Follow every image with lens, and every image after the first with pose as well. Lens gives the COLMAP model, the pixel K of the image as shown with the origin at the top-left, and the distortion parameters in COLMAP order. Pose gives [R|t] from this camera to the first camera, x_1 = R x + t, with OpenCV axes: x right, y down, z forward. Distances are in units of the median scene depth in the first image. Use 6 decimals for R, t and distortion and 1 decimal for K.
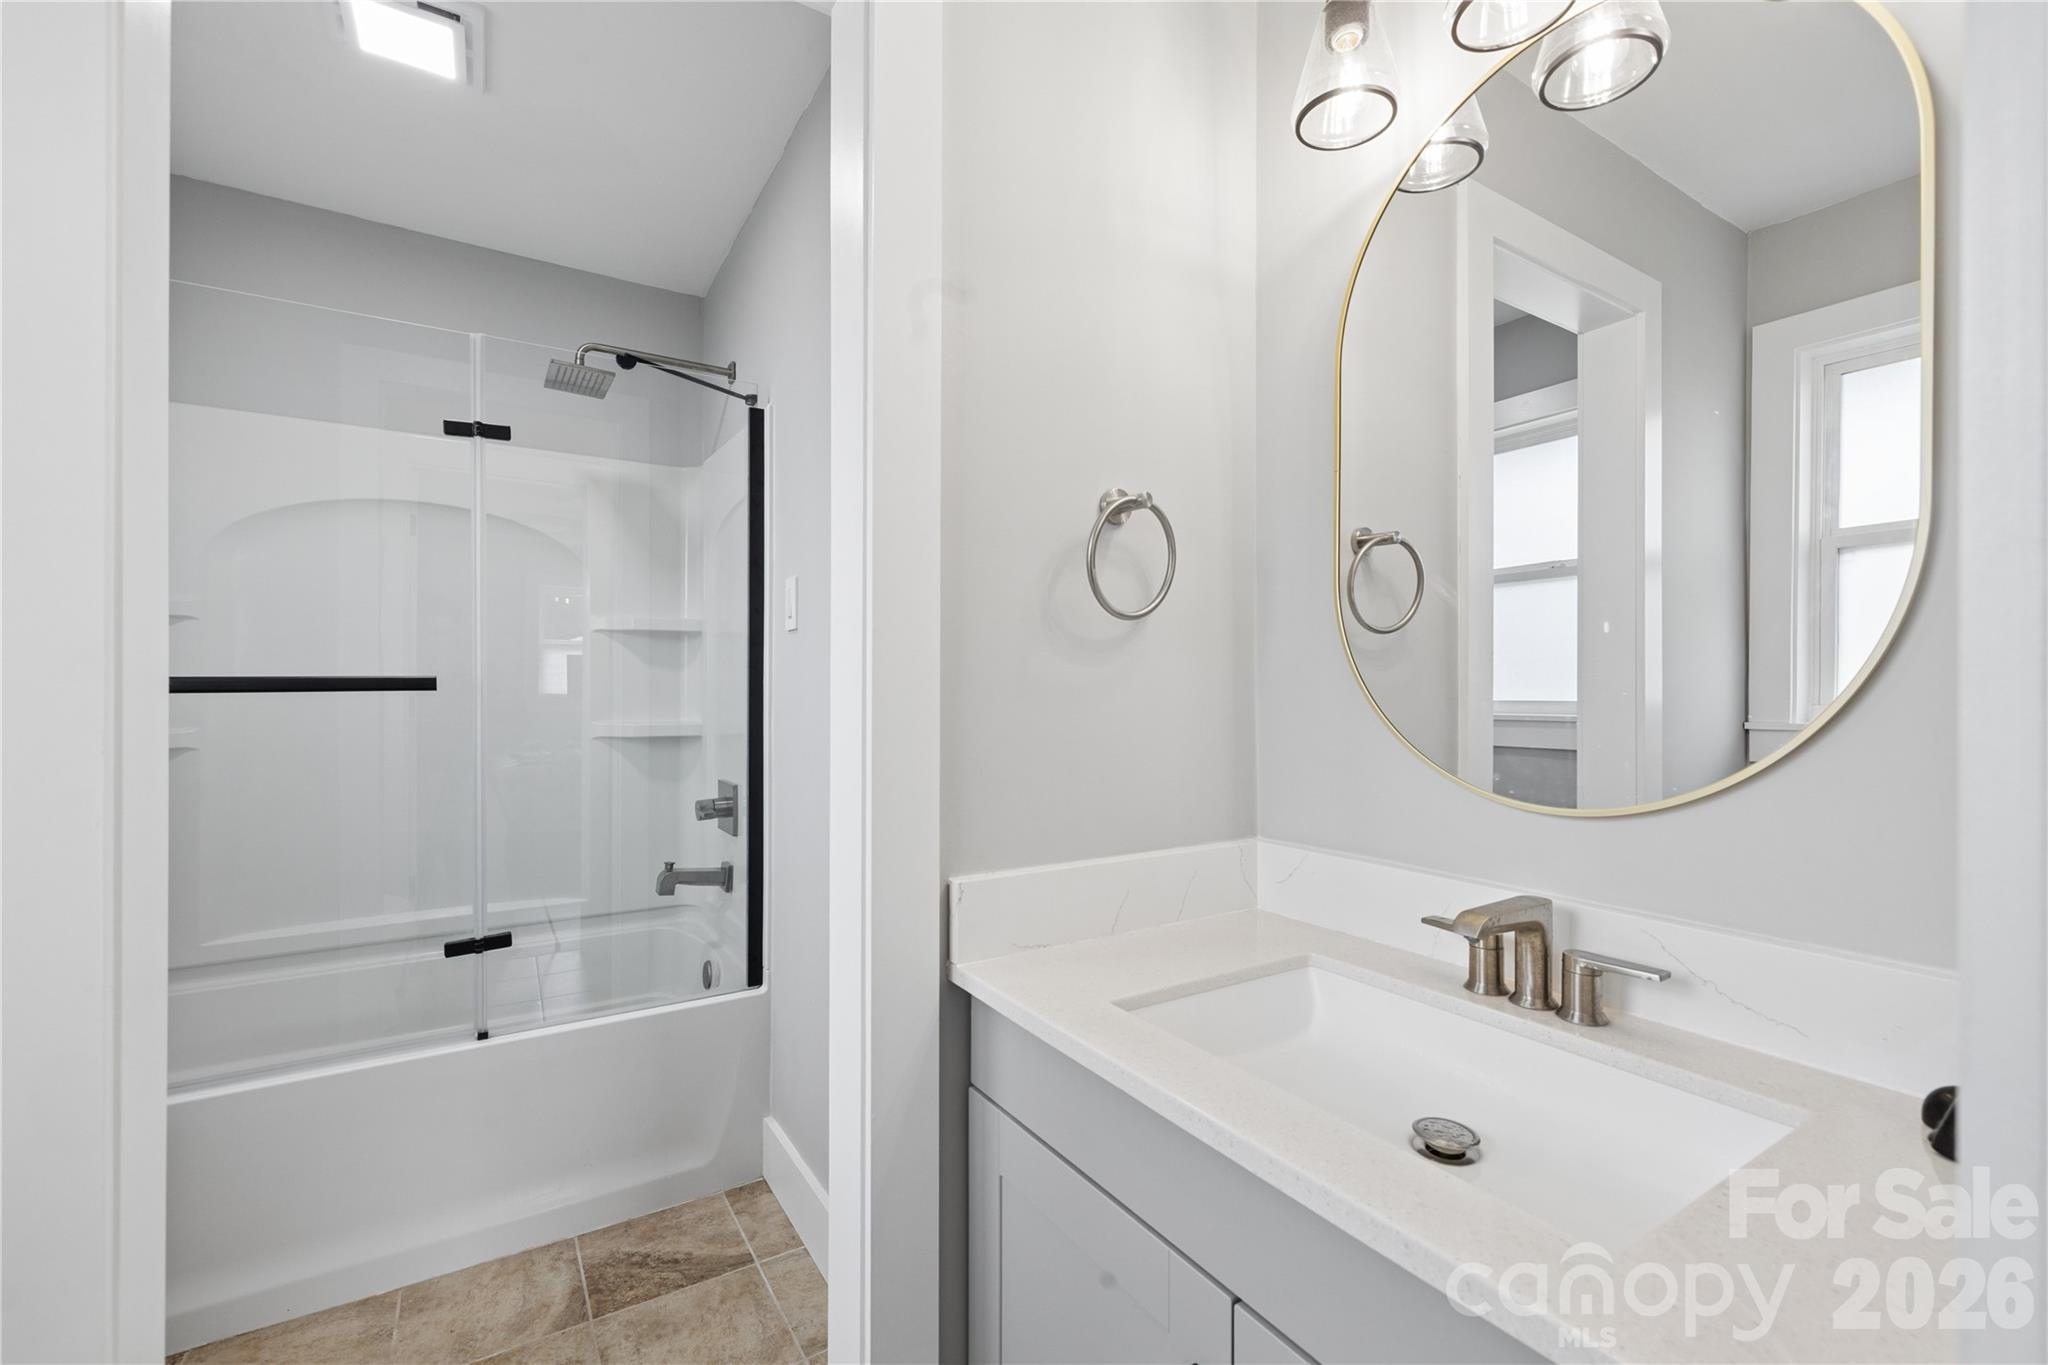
lens RADIAL K [[867.9, 0, 1027.3], [0, 867.9, 685.8], [0, 0, 1]] dist [-0.000075, 0.000831]
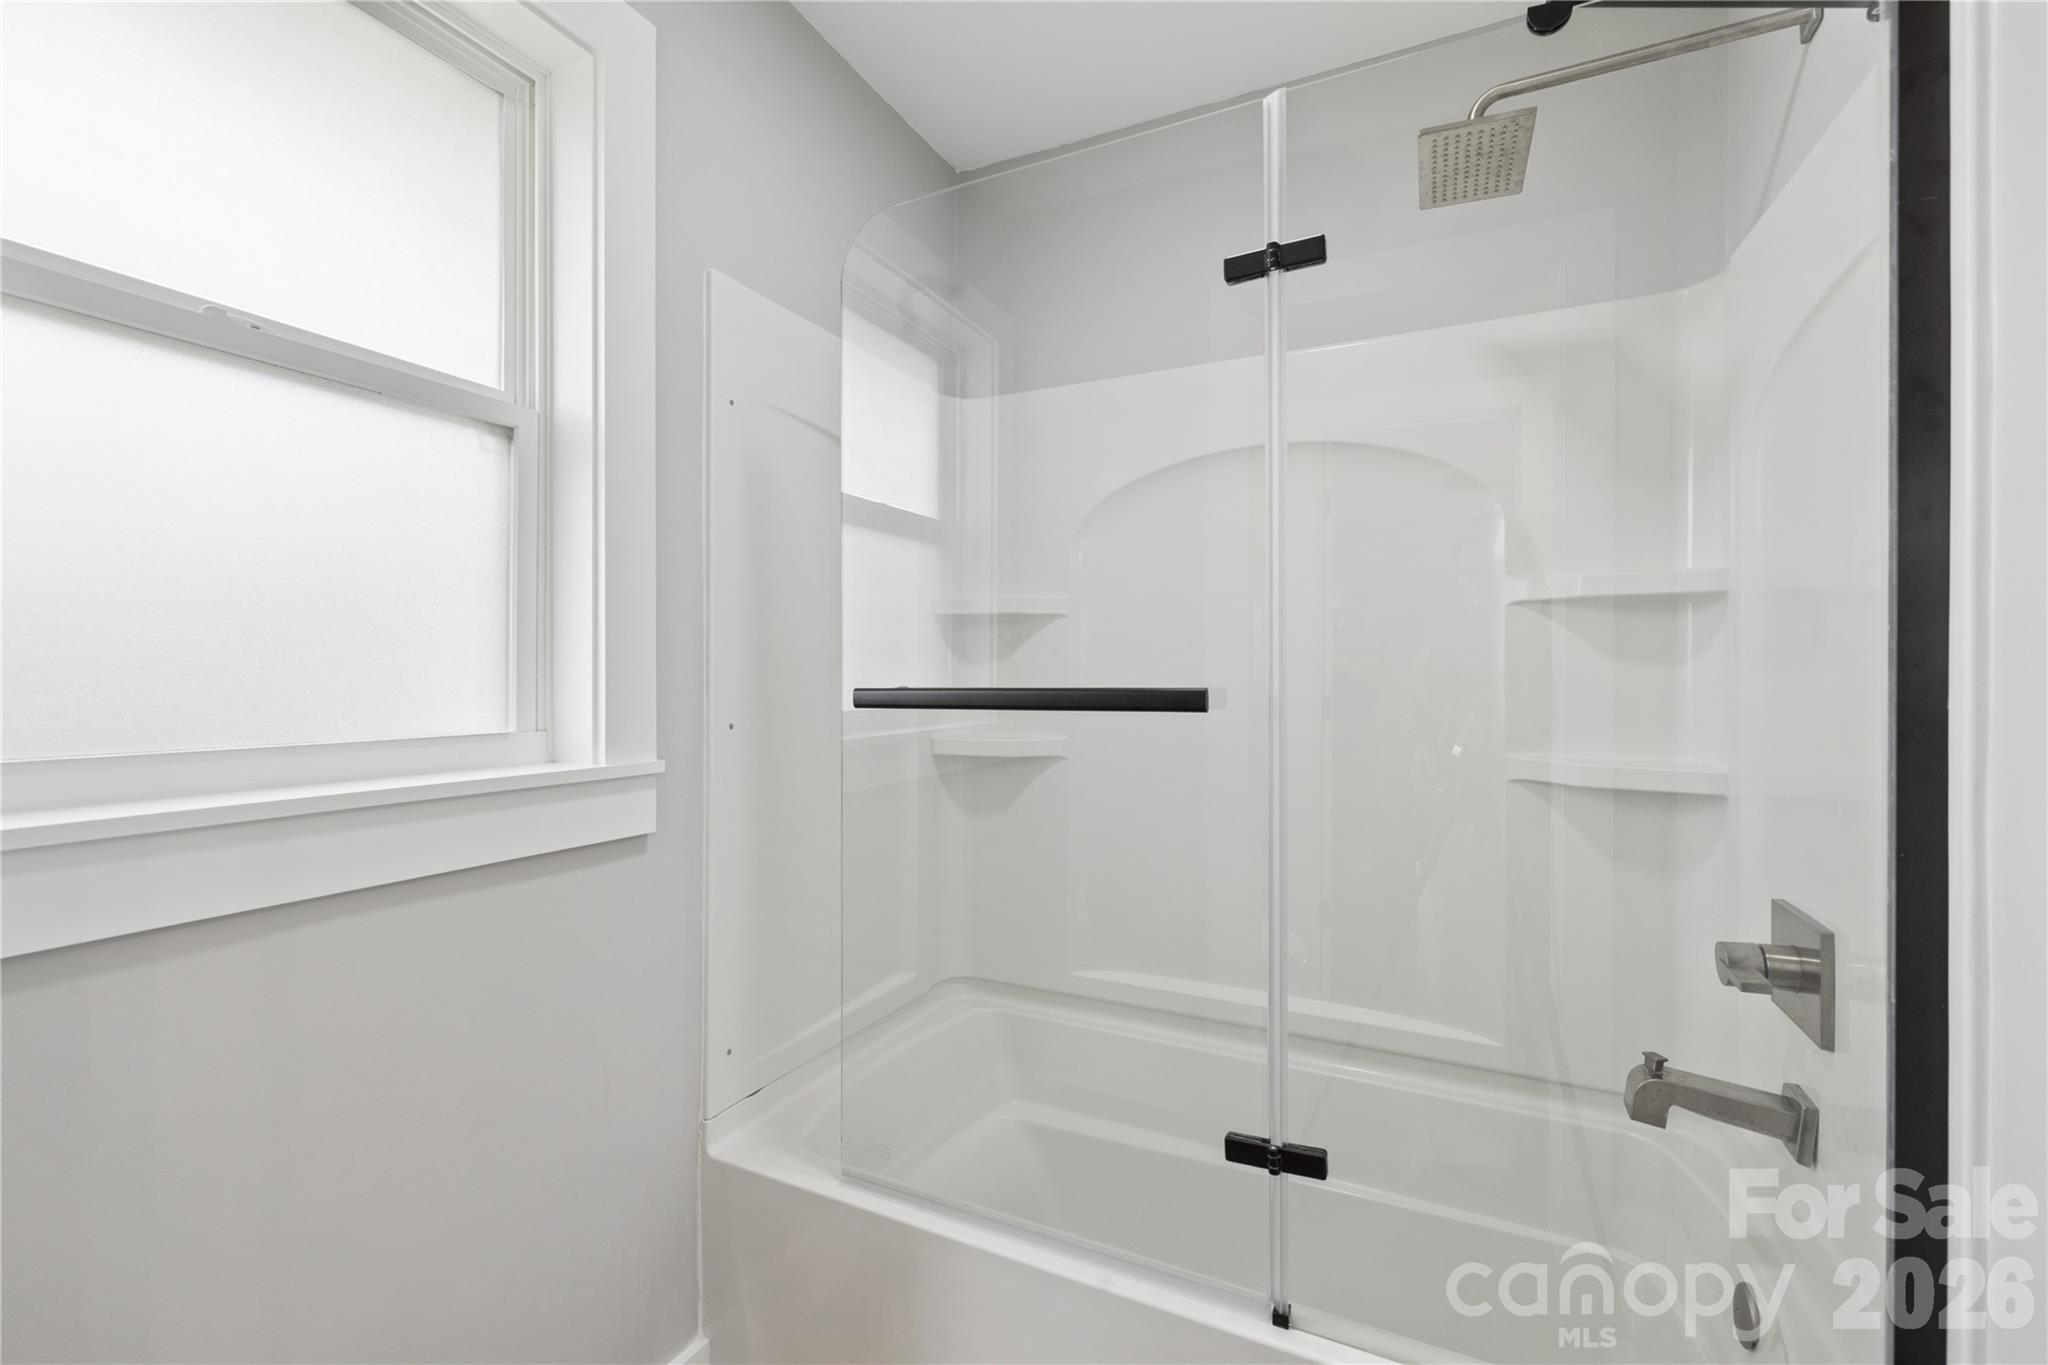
lens RADIAL K [[867.9, 0, 1031.3], [0, 867.9, 677.1], [0, 0, 1]] dist [-0.000075, 0.000831]
pose [[0.527622, 0.000064, -0.849479, -0.173928], [0.001882, 0.999997, 0.001244, -0.014255], [0.849477, -0.002255, 0.527620, 0.424189]]
